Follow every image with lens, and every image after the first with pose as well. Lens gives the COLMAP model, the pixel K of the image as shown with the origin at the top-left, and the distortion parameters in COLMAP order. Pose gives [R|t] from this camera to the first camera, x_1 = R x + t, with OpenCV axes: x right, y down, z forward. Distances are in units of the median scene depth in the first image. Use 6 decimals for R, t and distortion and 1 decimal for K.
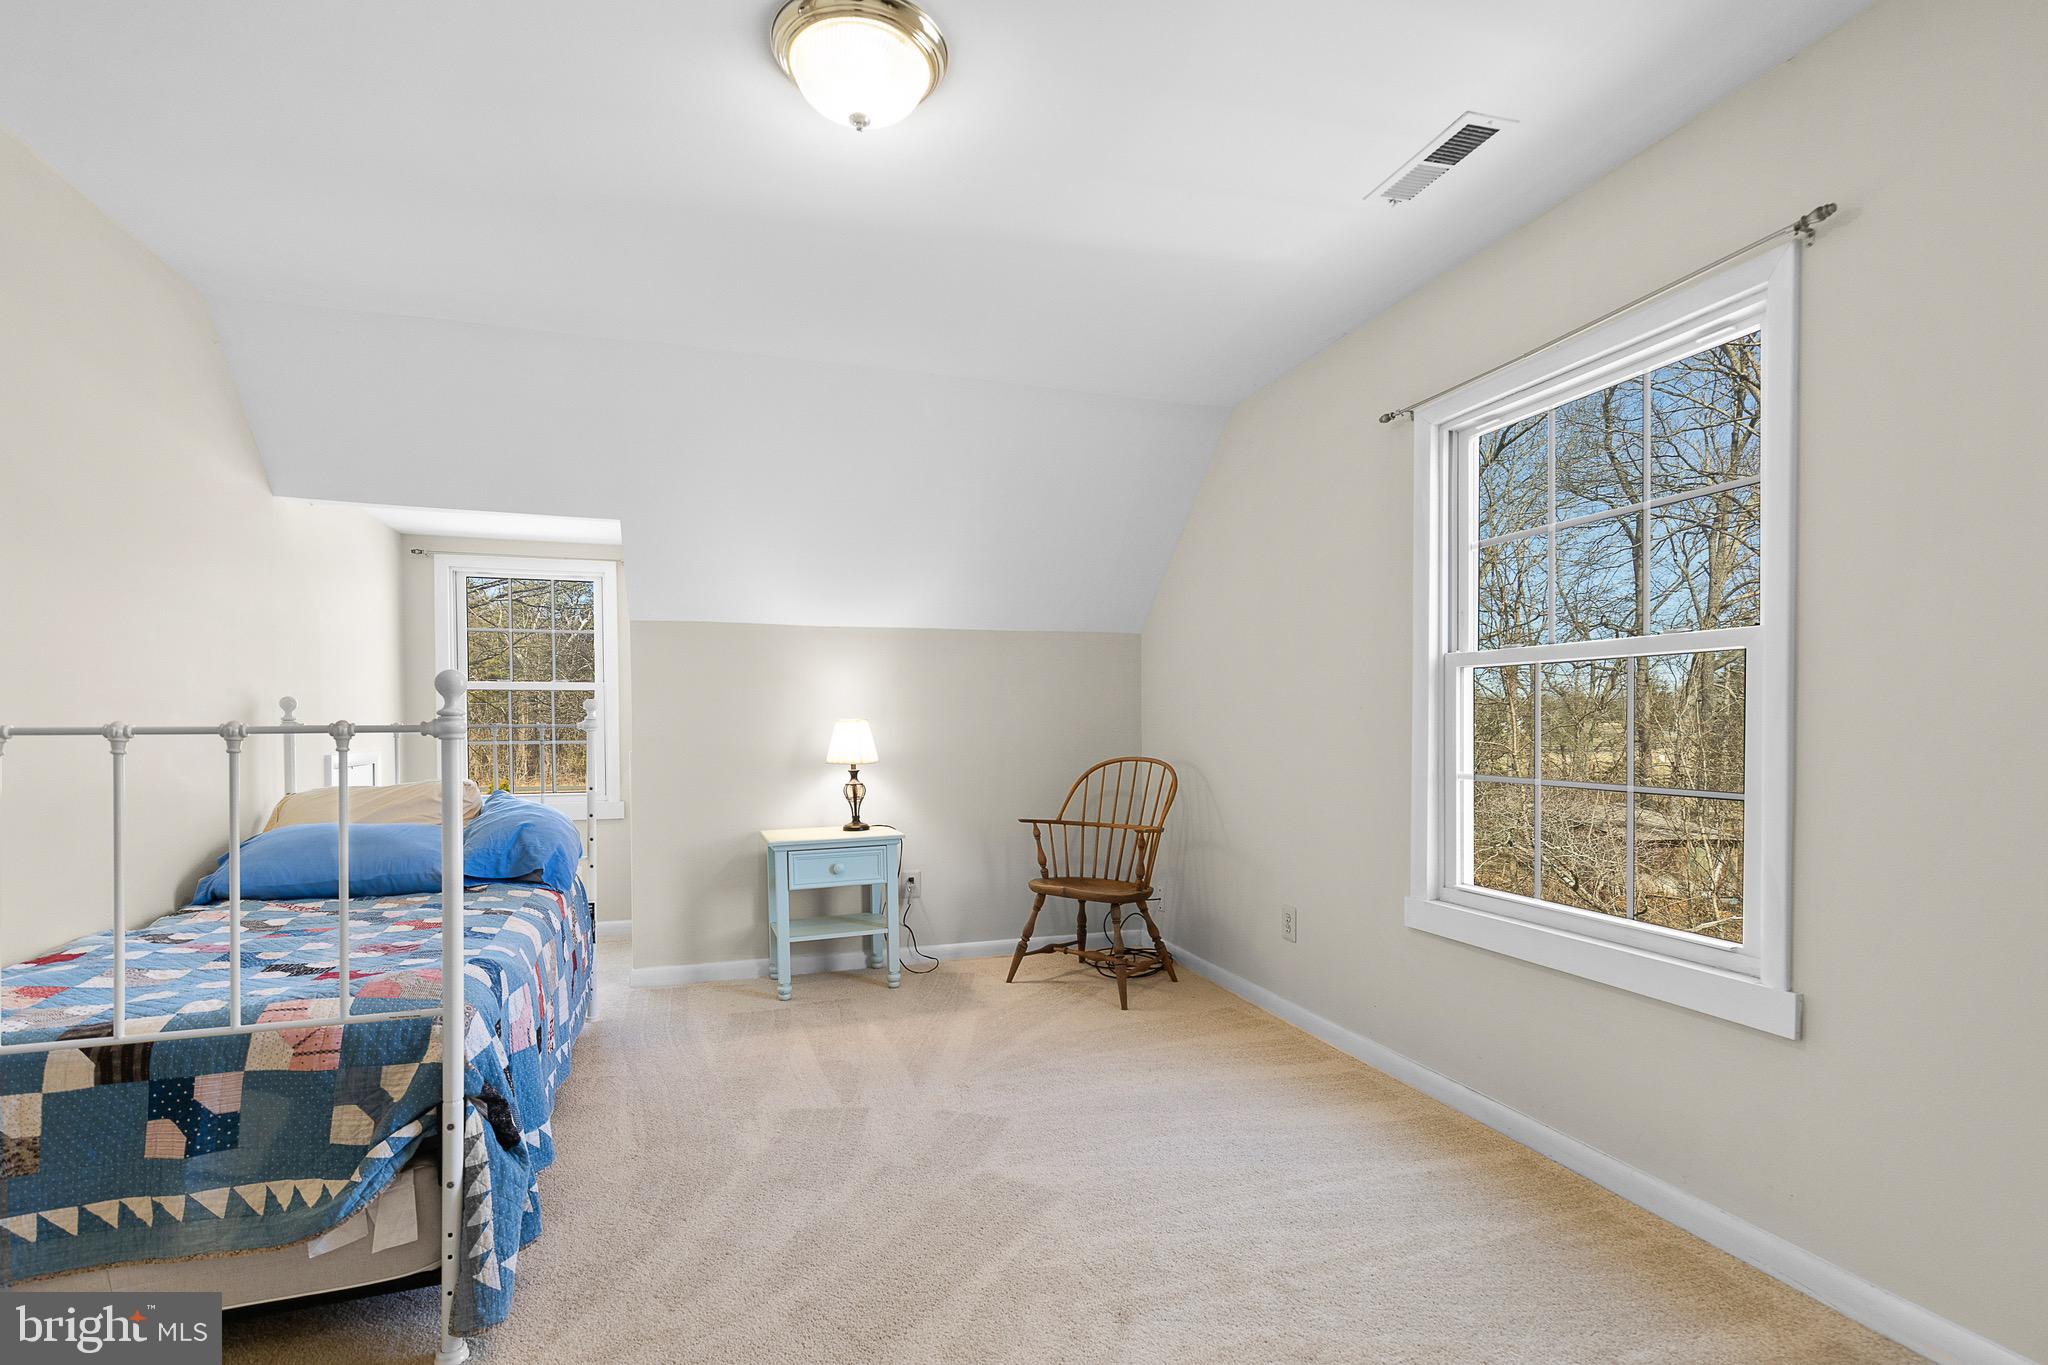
lens RADIAL K [[930.5, 0, 1009.2], [0, 930.5, 718.1], [0, 0, 1]] dist [0.005827, 0.000567]
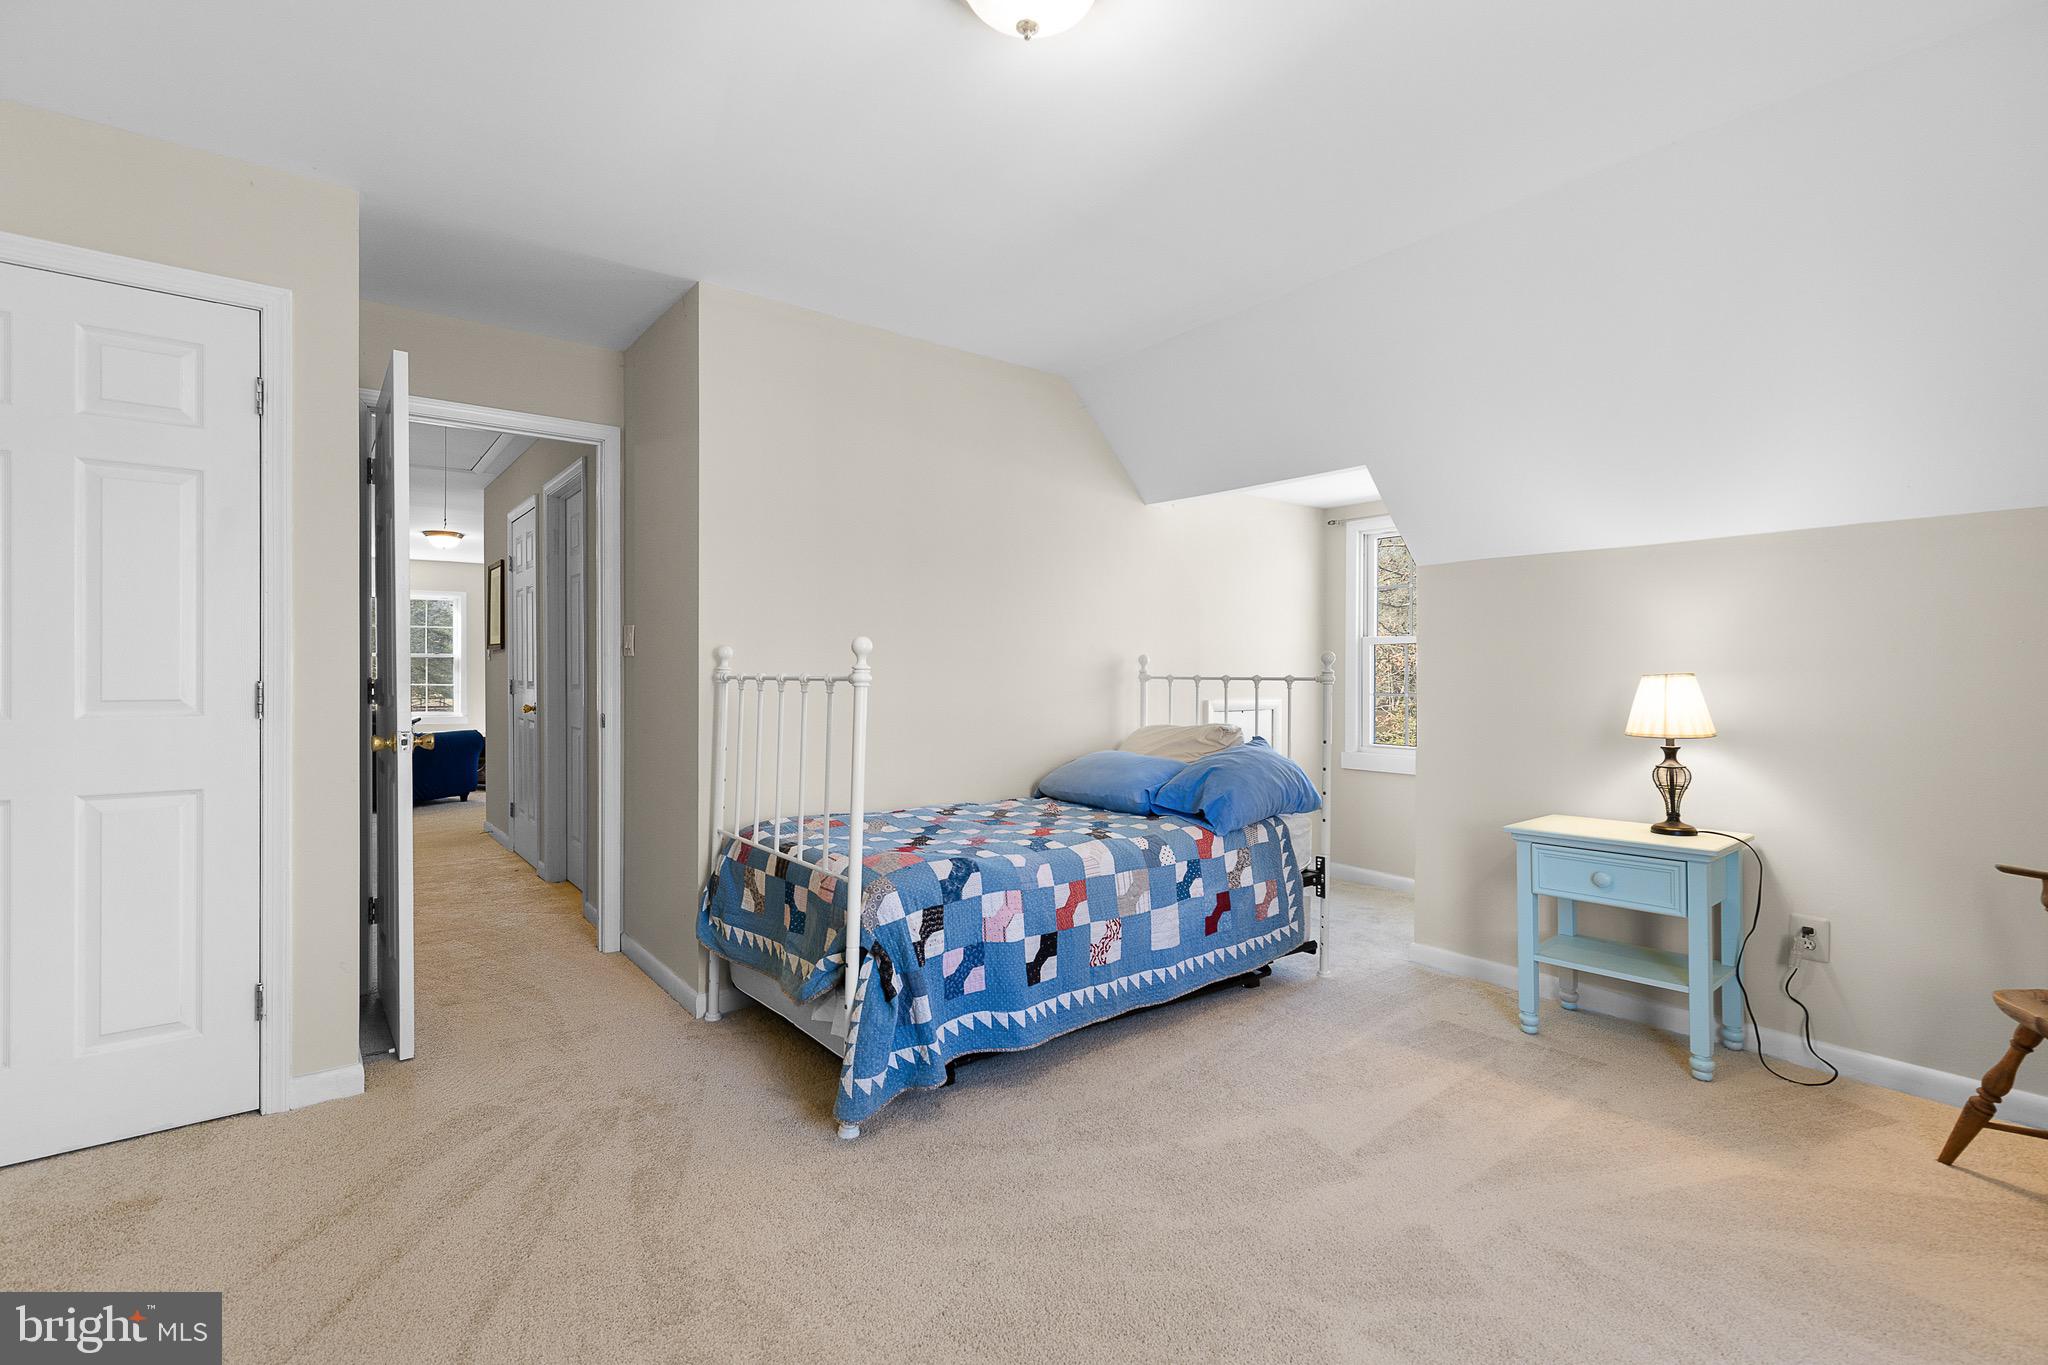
lens RADIAL K [[923.4, 0, 1022.8], [0, 923.4, 664.0], [0, 0, 1]] dist [0.003108, 0.000250]
pose [[0.344246, -0.005663, -0.938862, 0.330540], [-0.000258, 0.999981, -0.006127, -0.001875], [0.938879, 0.002351, 0.344238, 0.319810]]
